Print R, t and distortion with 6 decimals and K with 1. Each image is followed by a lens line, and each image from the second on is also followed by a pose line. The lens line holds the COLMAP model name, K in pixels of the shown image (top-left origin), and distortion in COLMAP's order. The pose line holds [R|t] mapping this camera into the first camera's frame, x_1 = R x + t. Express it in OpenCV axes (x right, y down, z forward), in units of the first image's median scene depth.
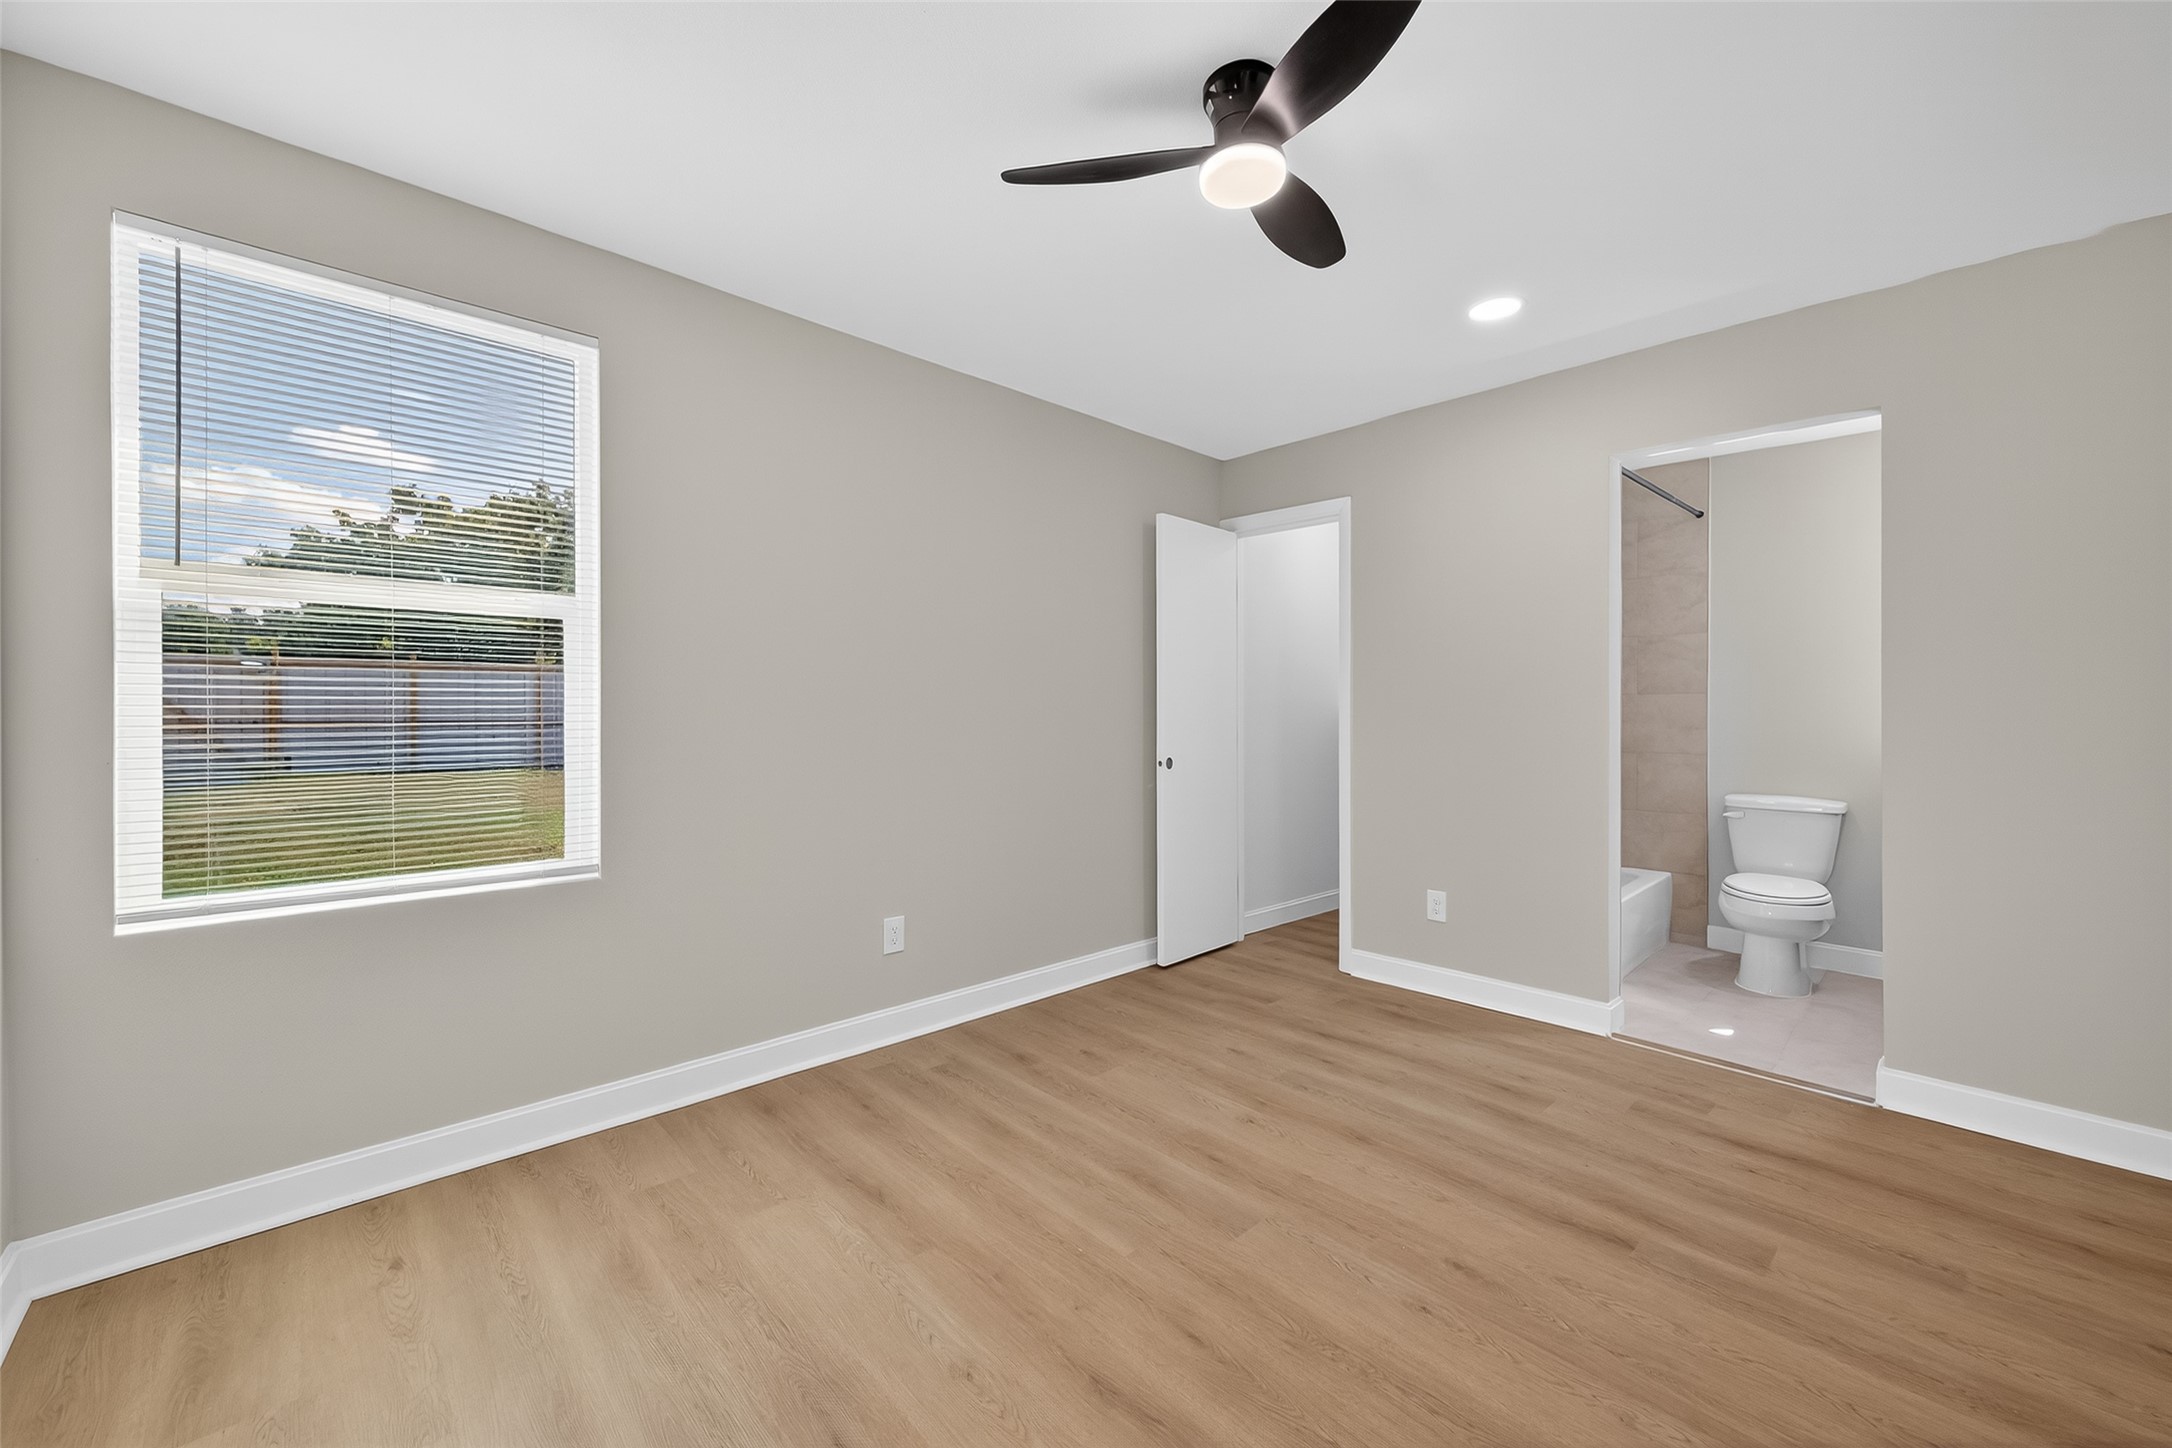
lens RADIAL K [[851.4, 0, 1088.9], [0, 851.4, 697.1], [0, 0, 1]] dist [0.001096, -0.000040]
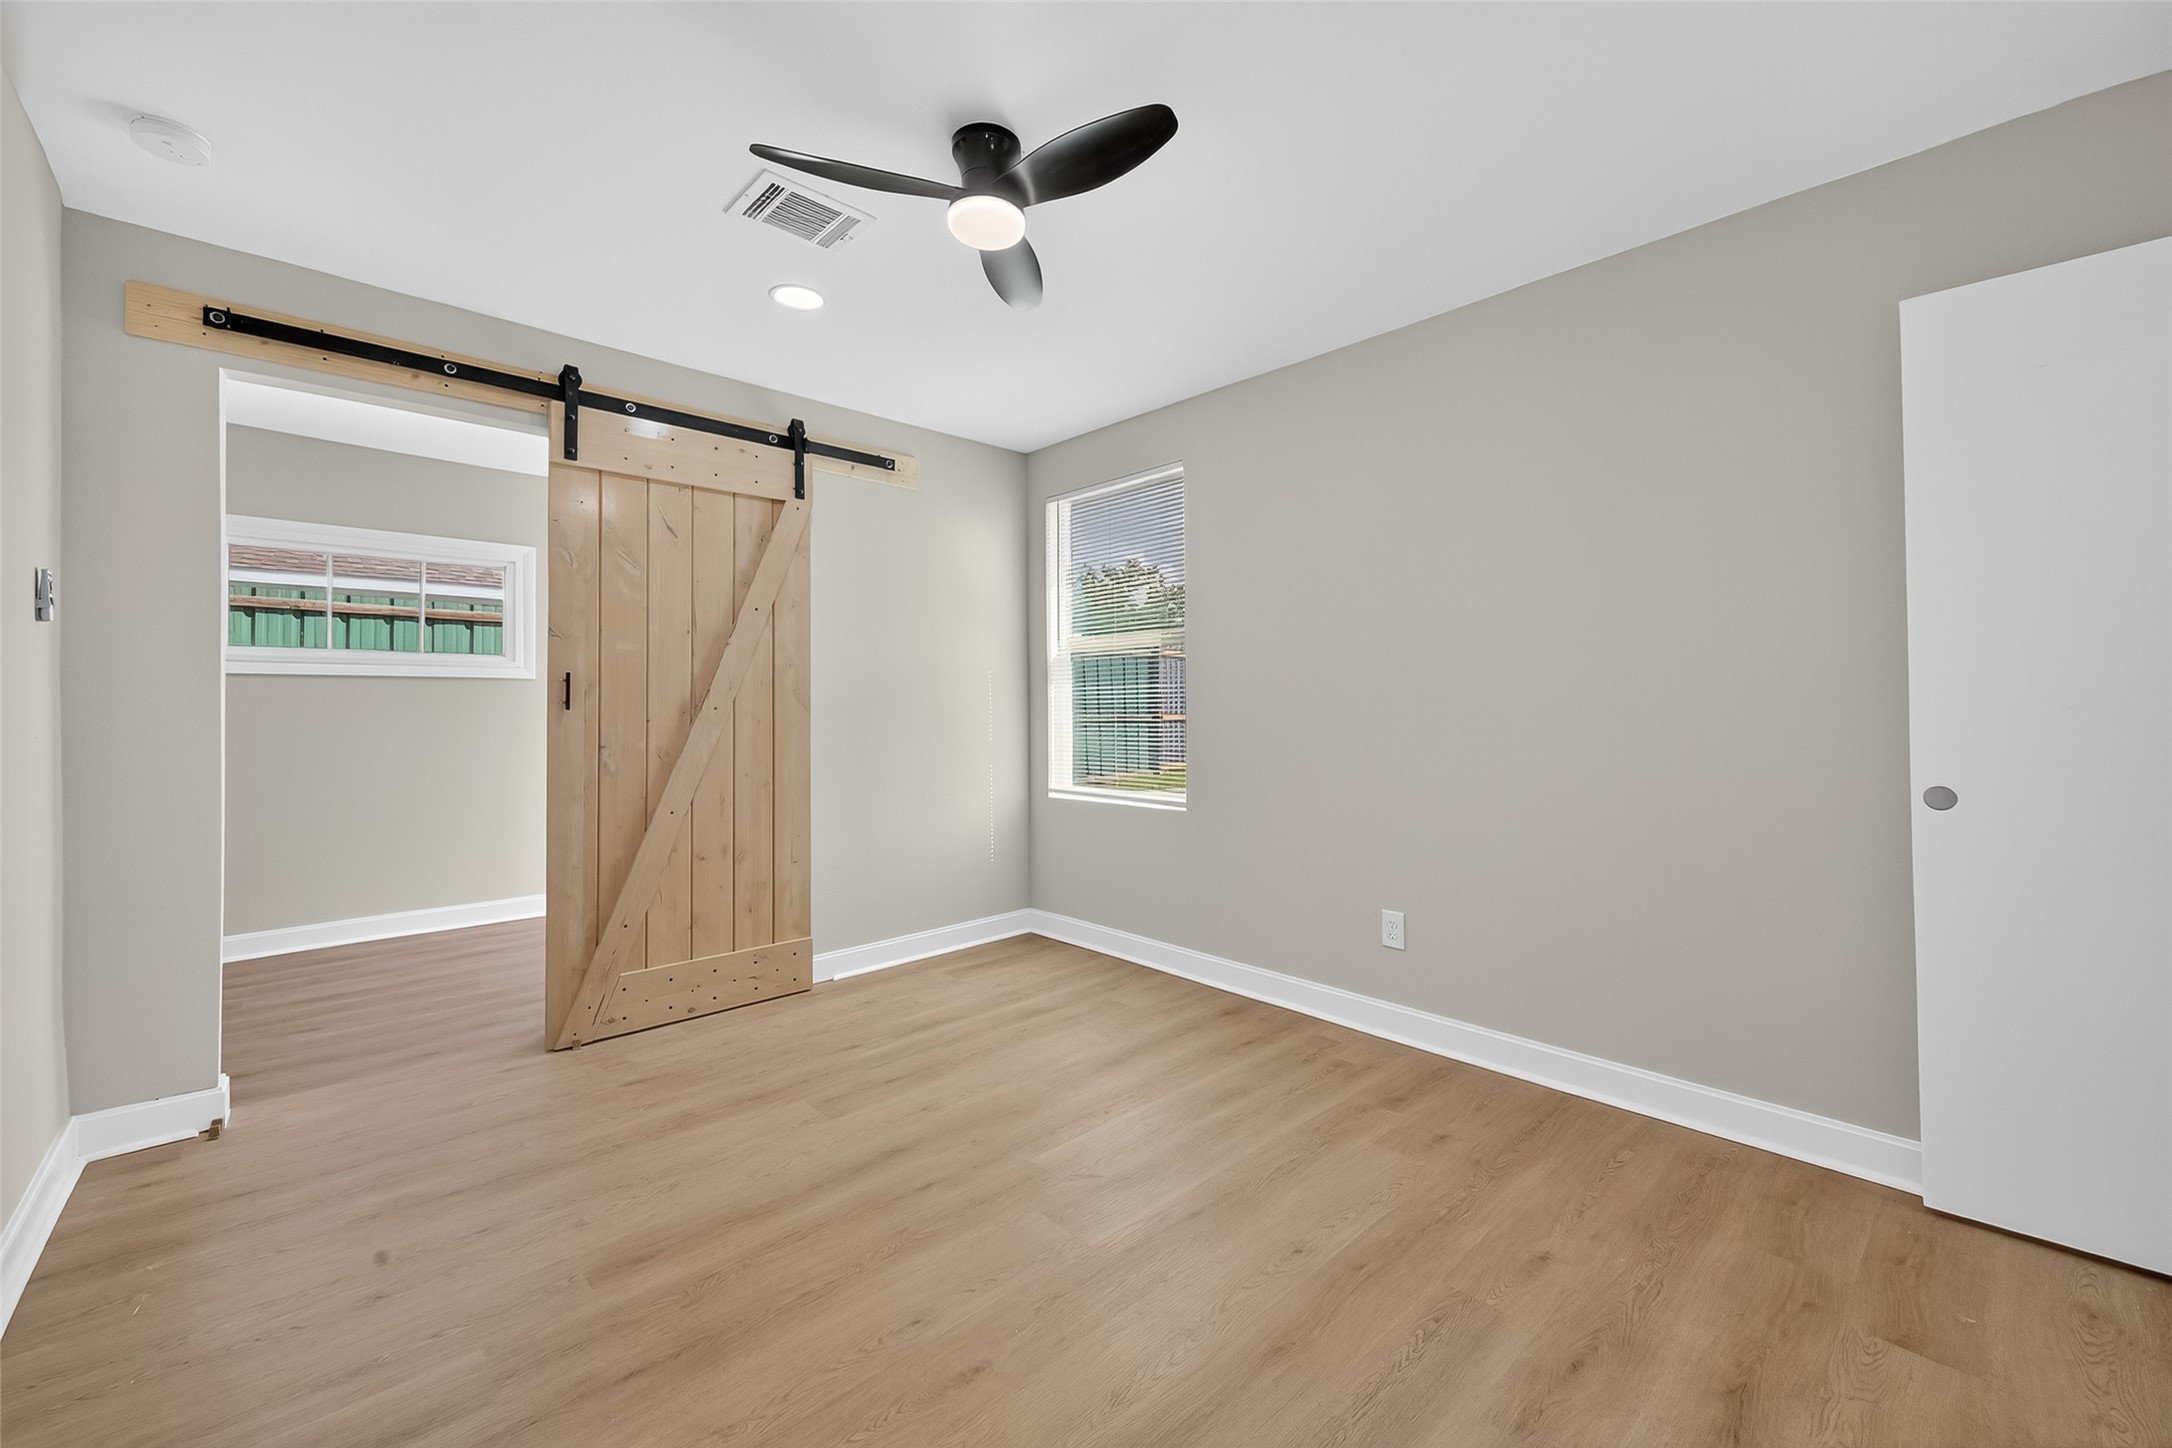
lens RADIAL K [[851.4, 0, 1088.9], [0, 851.4, 697.1], [0, 0, 1]] dist [0.001096, -0.000040]
pose [[0.006769, -0.008919, -0.999937, 0.819881], [0.025089, 0.999647, -0.008746, 0.015737], [0.999662, -0.025028, 0.006990, 0.723760]]
